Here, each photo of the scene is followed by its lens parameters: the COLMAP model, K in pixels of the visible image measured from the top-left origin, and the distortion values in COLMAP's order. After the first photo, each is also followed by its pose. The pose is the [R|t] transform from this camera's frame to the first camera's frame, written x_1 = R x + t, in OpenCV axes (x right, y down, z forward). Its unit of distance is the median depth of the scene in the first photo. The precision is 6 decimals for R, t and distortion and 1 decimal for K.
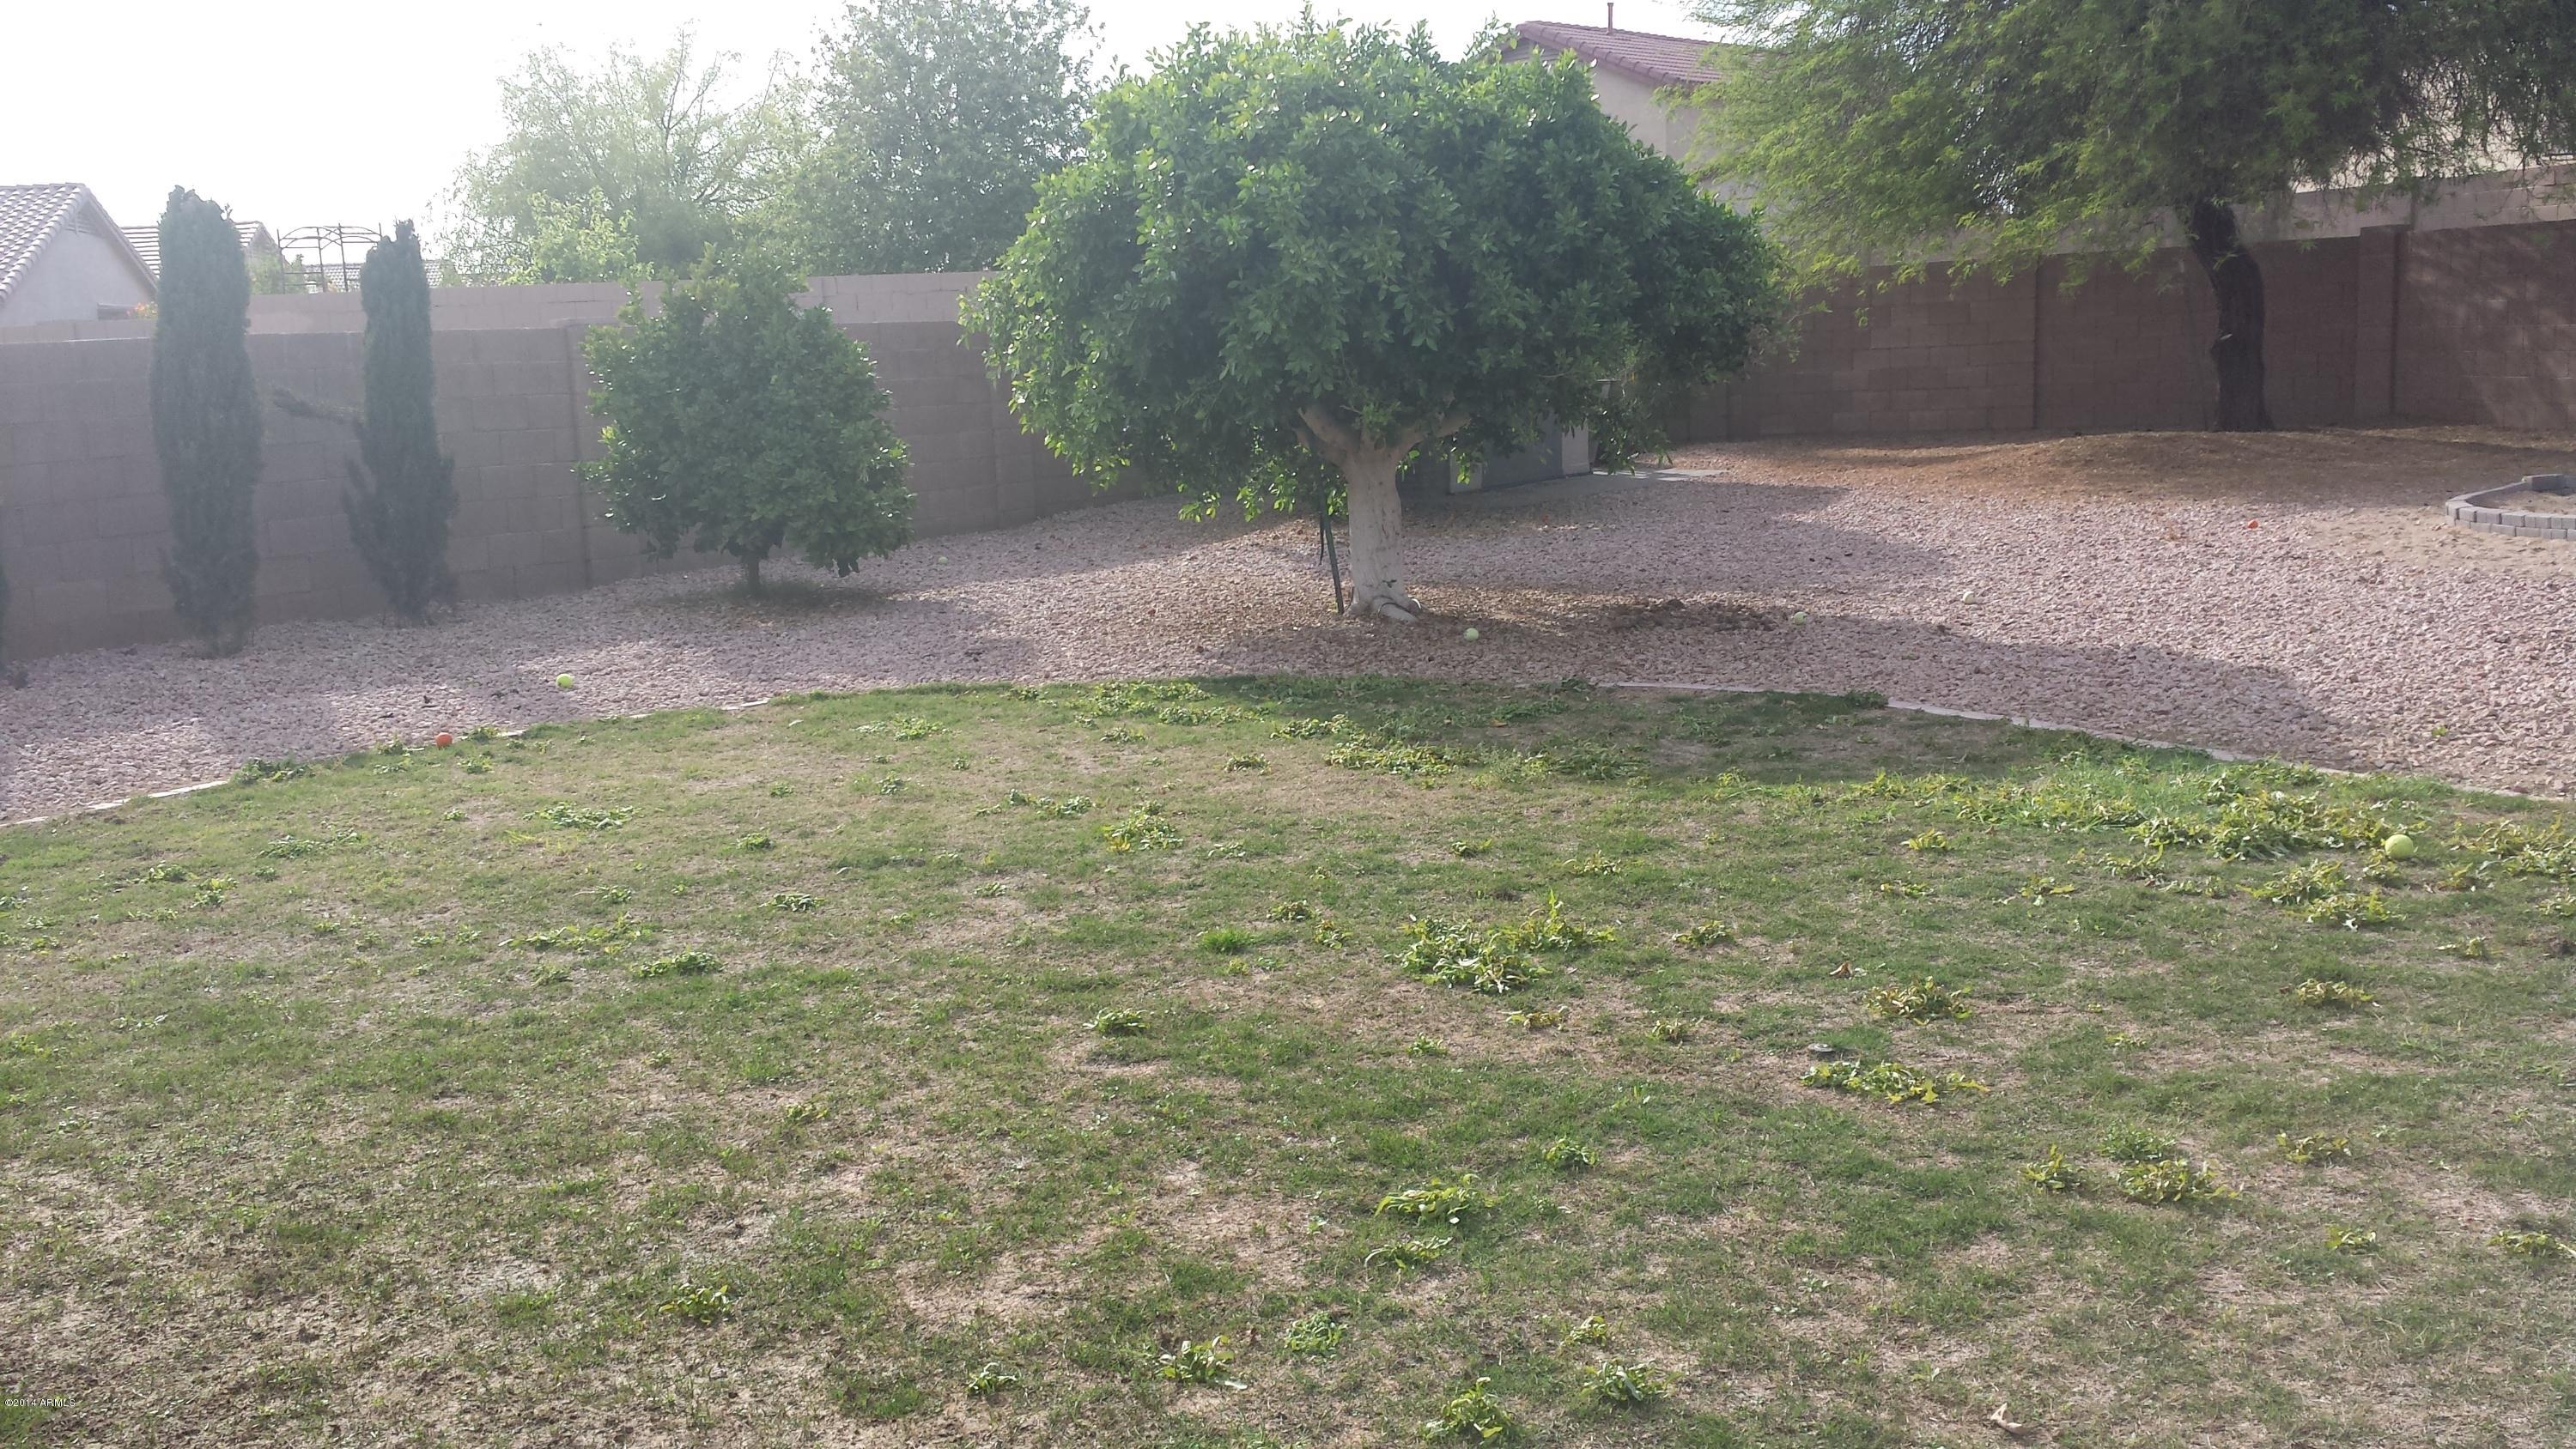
lens RADIAL K [[2413.9, 0, 1346.9], [0, 2413.9, 731.8], [0, 0, 1]] dist [0.145650, -0.338479]
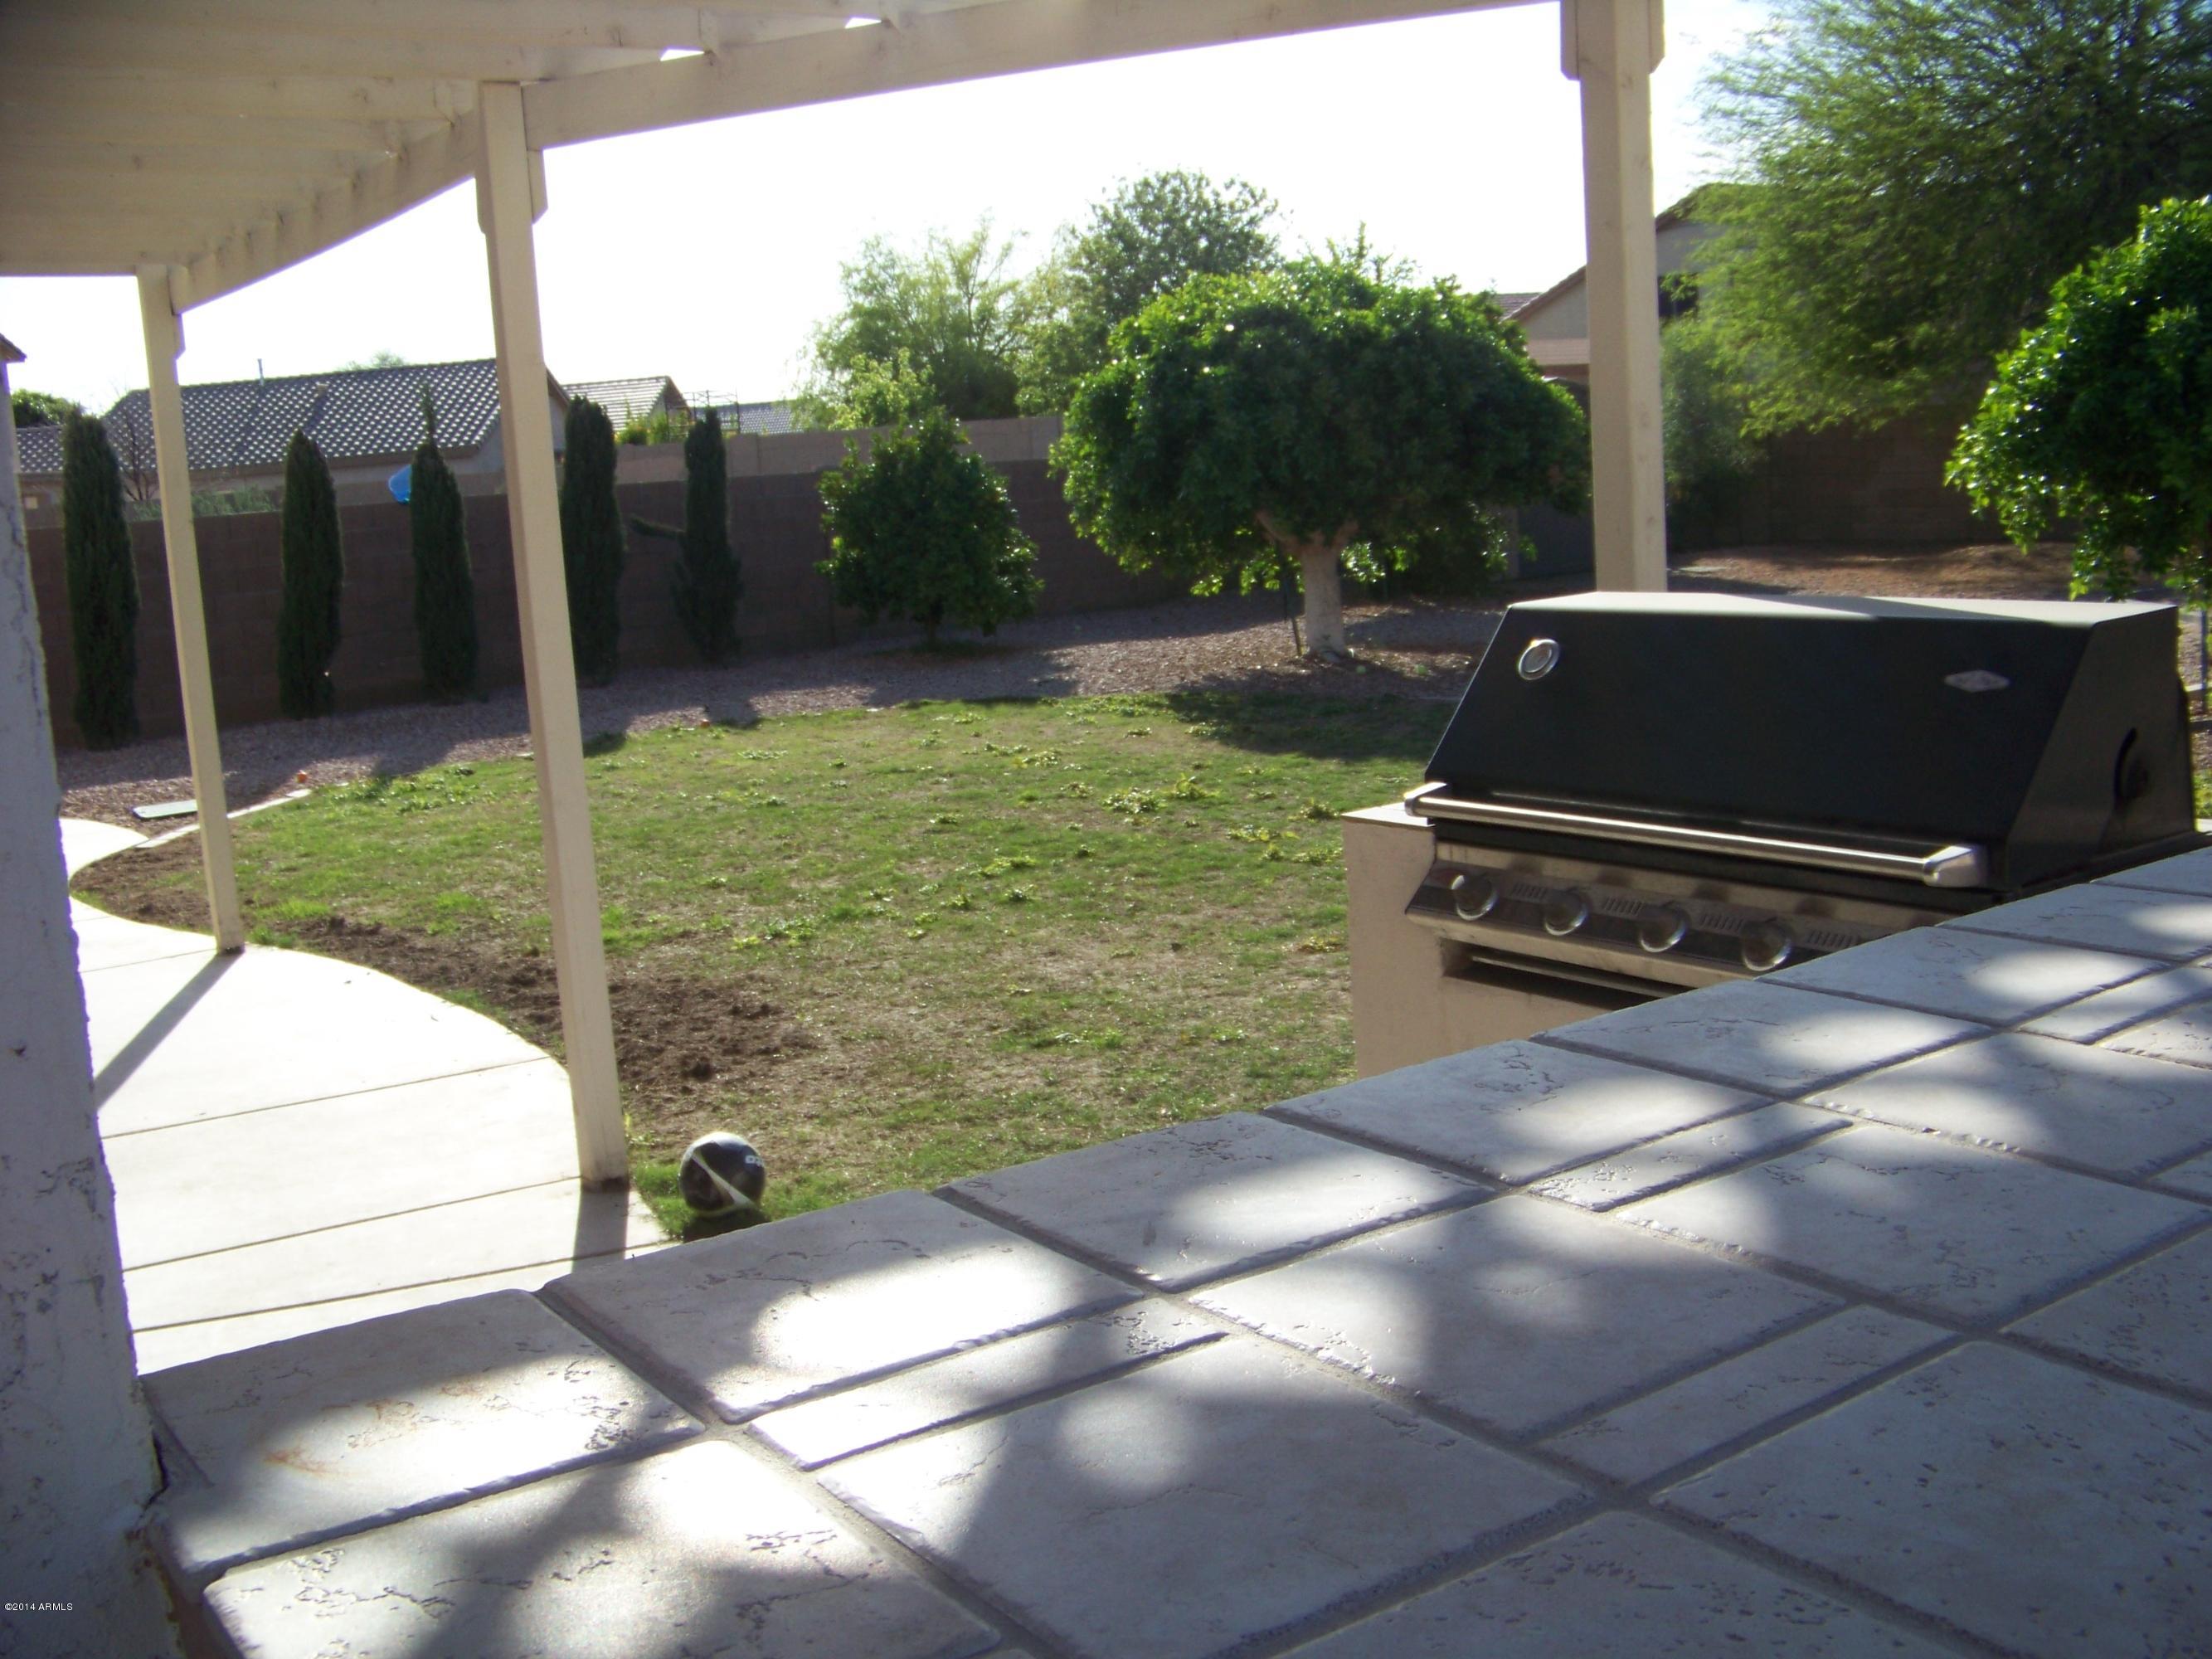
lens RADIAL K [[2339.6, 0, 1115.5], [0, 2339.6, 889.3], [0, 0, 1]] dist [-0.261160, 0.348323]
pose [[0.973869, 0.030211, -0.225090, 0.084857], [-0.023887, 0.999241, 0.030767, 0.019184], [0.225849, -0.024586, 0.973852, -0.155907]]
